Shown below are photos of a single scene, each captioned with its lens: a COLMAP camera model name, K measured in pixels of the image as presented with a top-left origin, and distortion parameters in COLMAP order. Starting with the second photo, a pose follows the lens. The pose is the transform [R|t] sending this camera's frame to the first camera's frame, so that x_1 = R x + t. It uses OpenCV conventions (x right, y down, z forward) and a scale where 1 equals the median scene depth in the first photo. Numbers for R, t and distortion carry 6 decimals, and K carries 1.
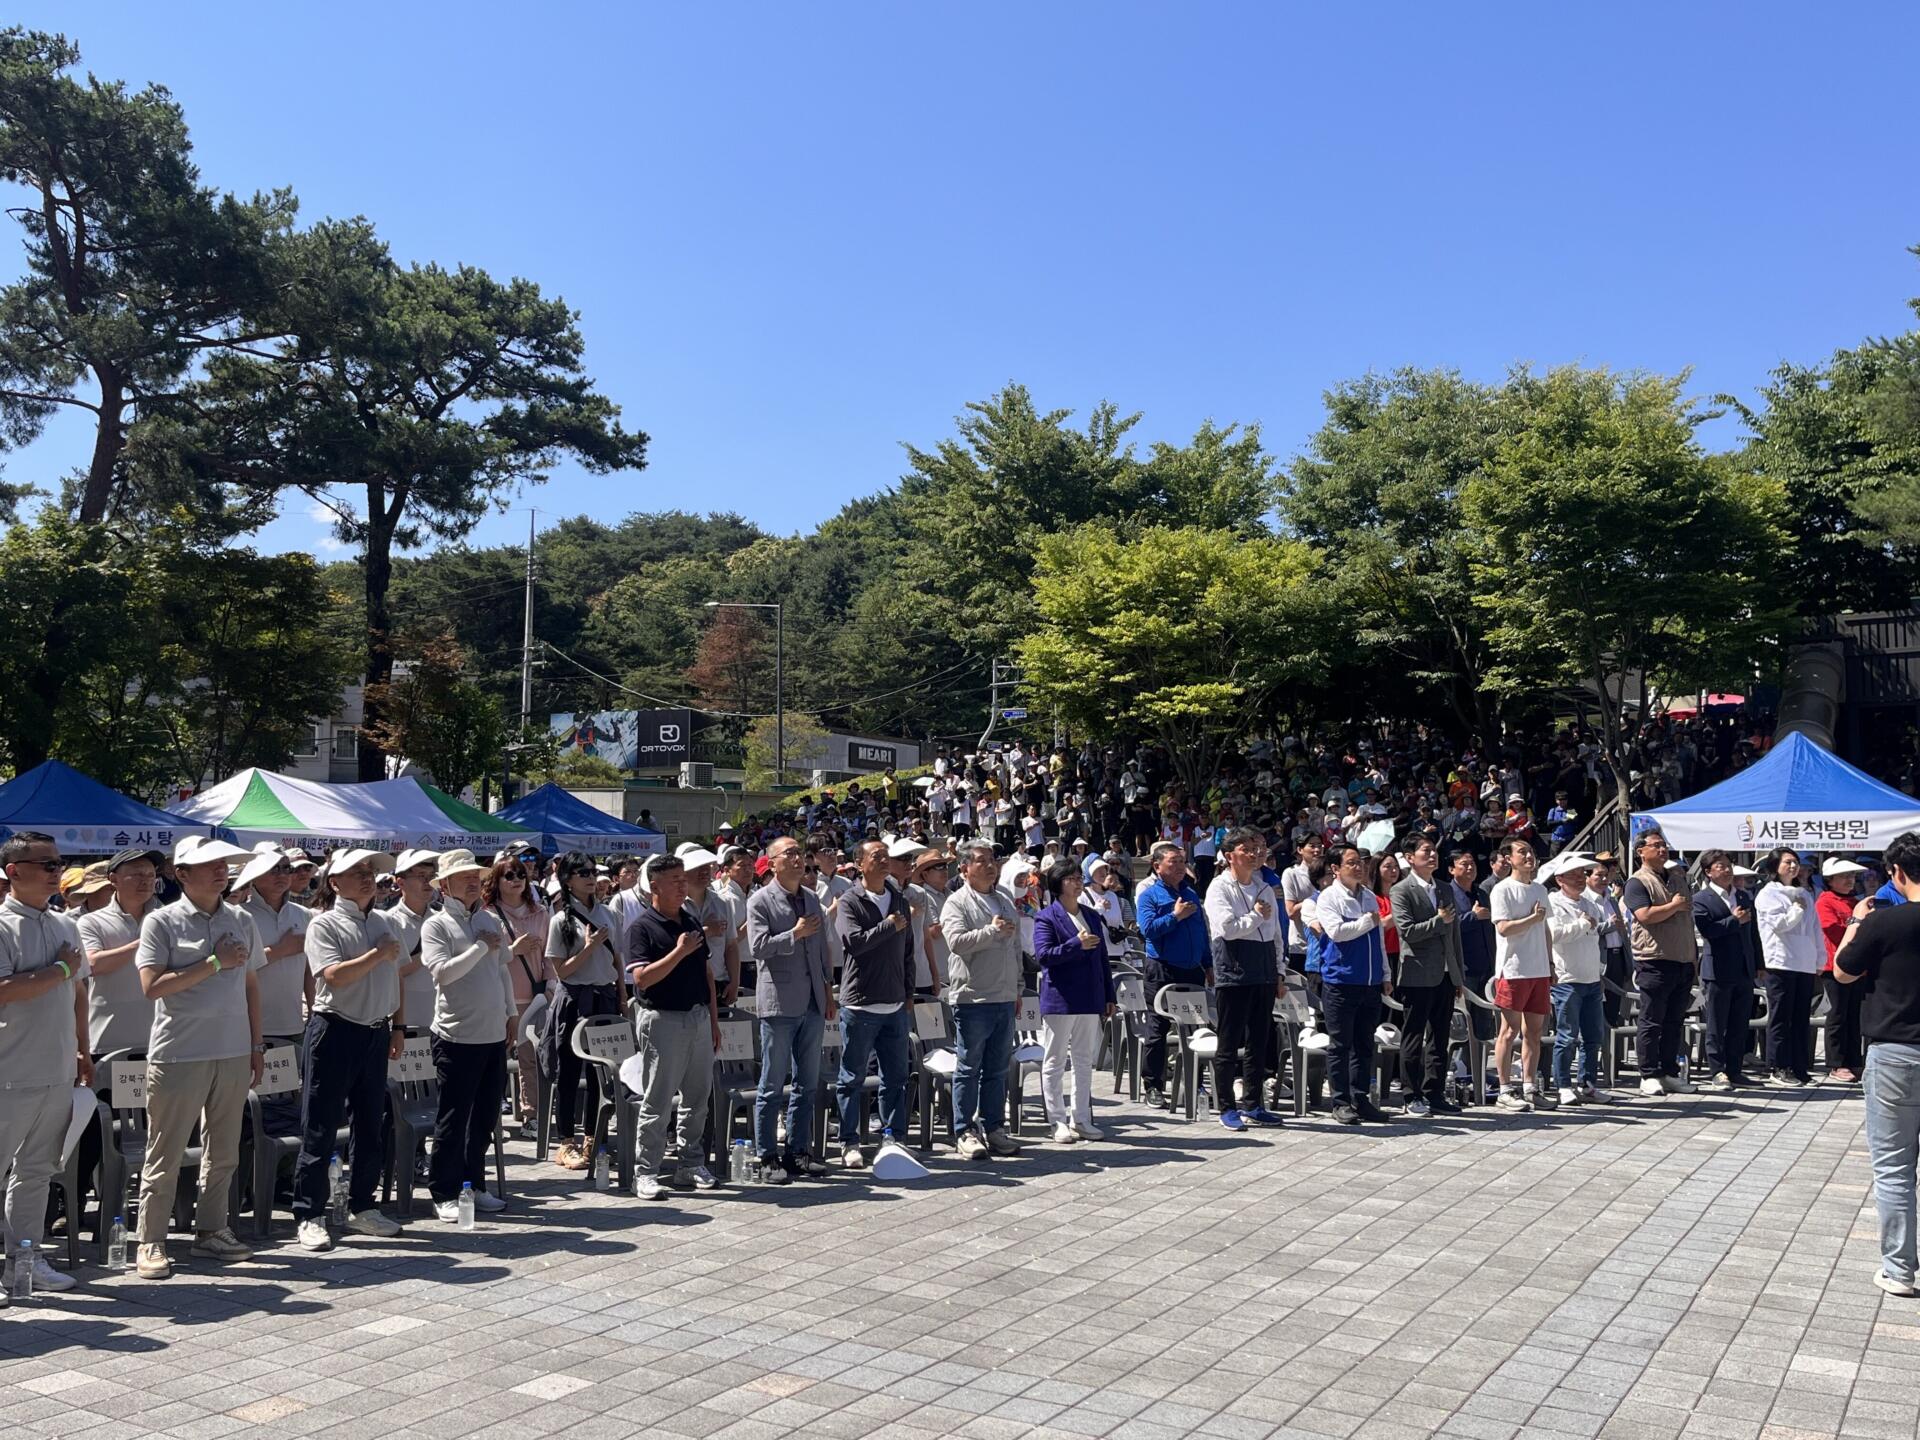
lens RADIAL K [[1650.5, 0, 953.9], [0, 1650.5, 768.7], [0, 0, 1]] dist [0.013879, 0.000076]
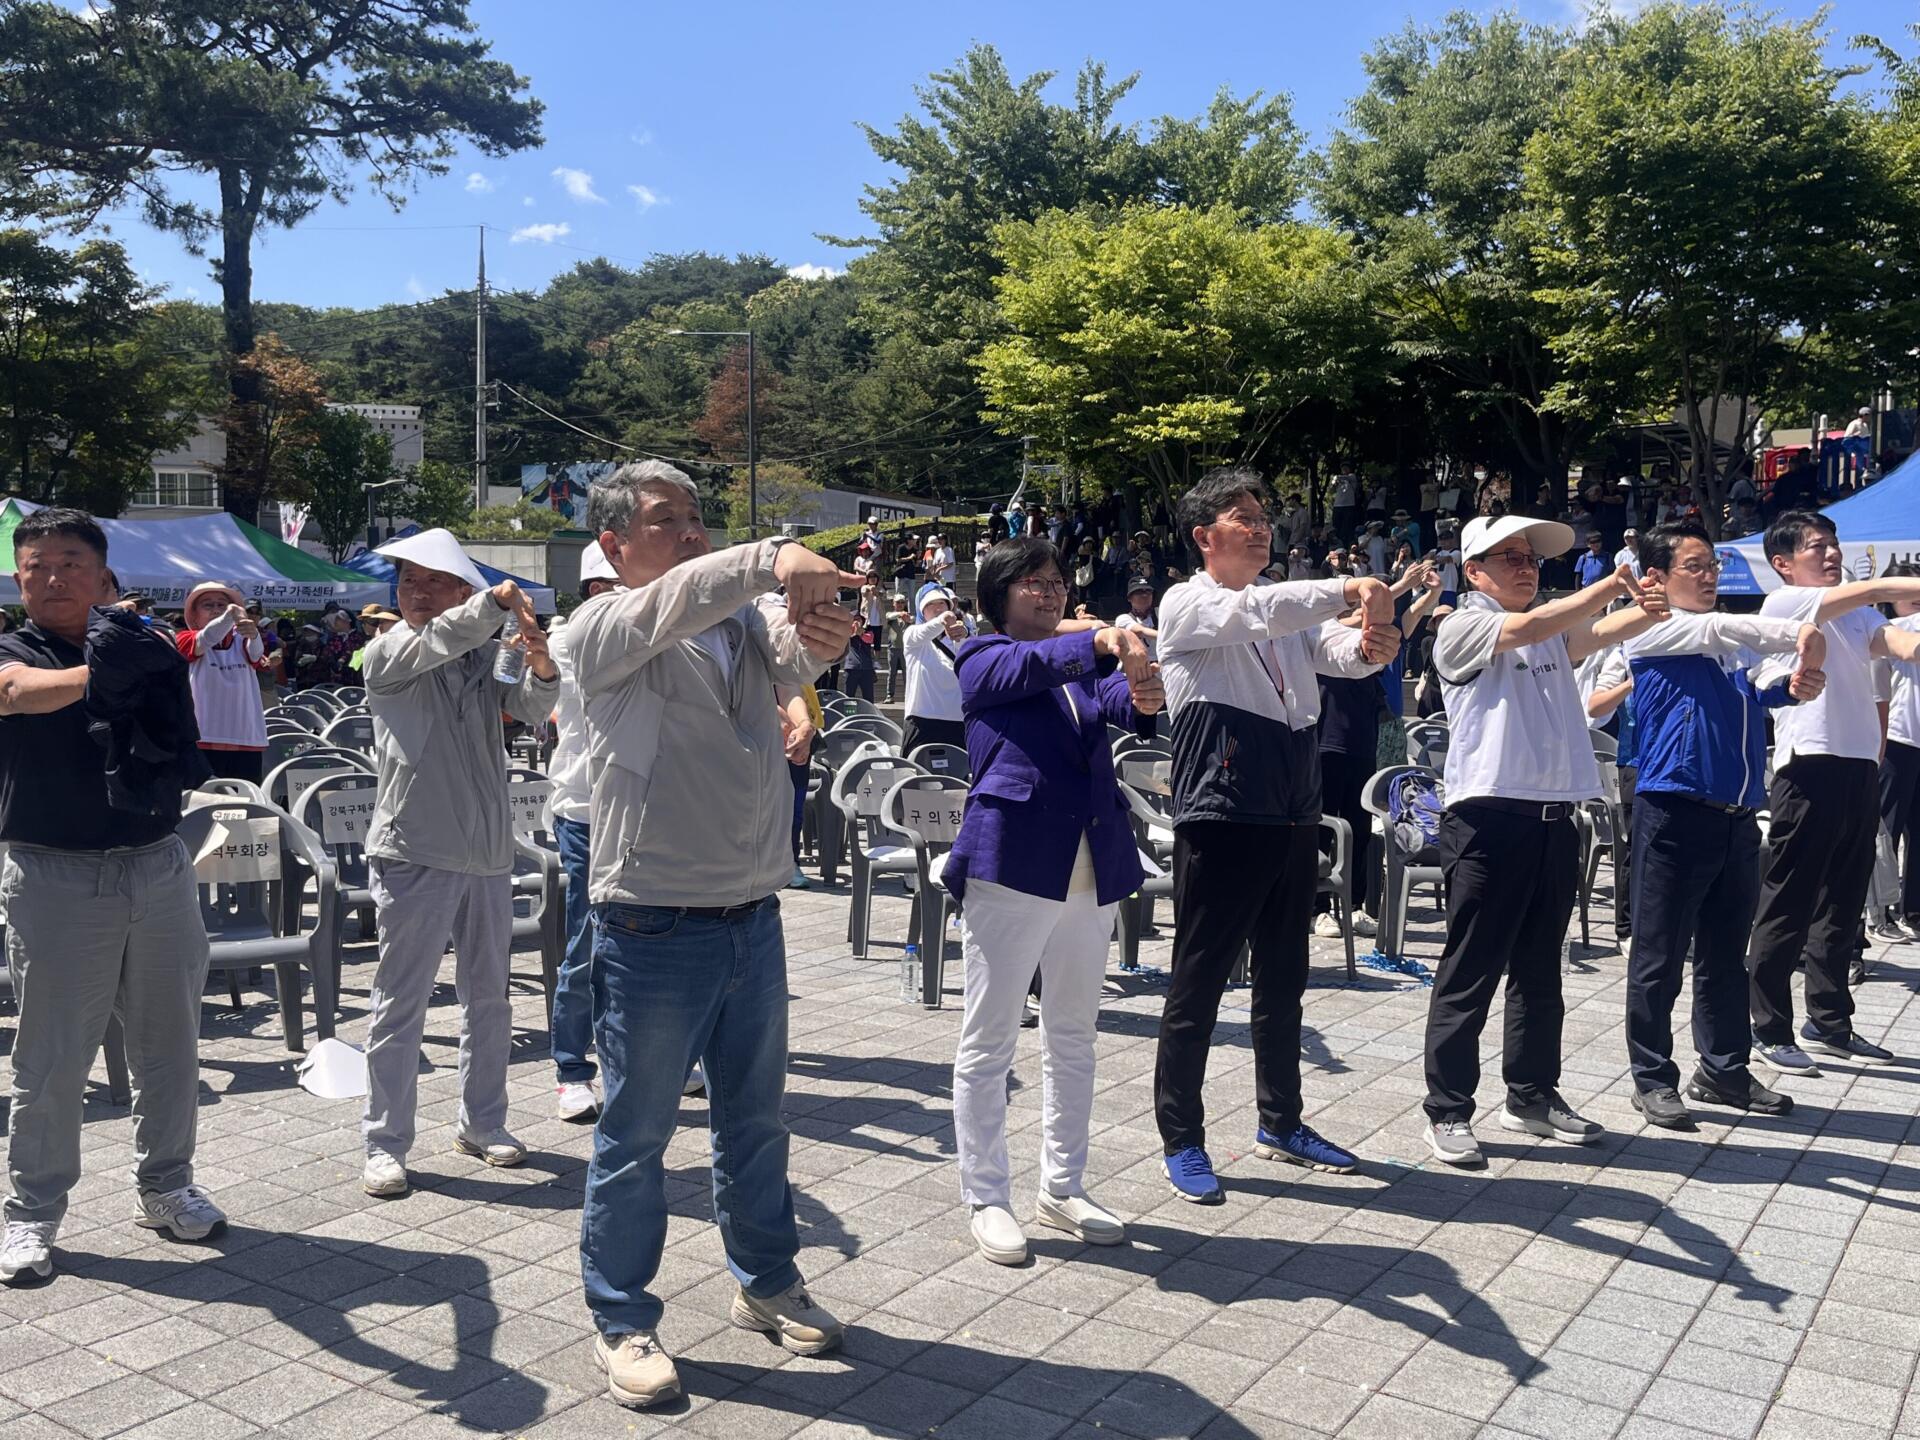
lens RADIAL K [[1778.2, 0, 960.0], [0, 1778.2, 720.0], [0, 0, 1]] dist [-0.007675, 0.026612]
pose [[0.999714, 0.008937, -0.022186, 0.048480], [-0.006629, 0.994761, 0.102013, 0.012483], [0.022982, -0.101837, 0.994536, 0.102682]]
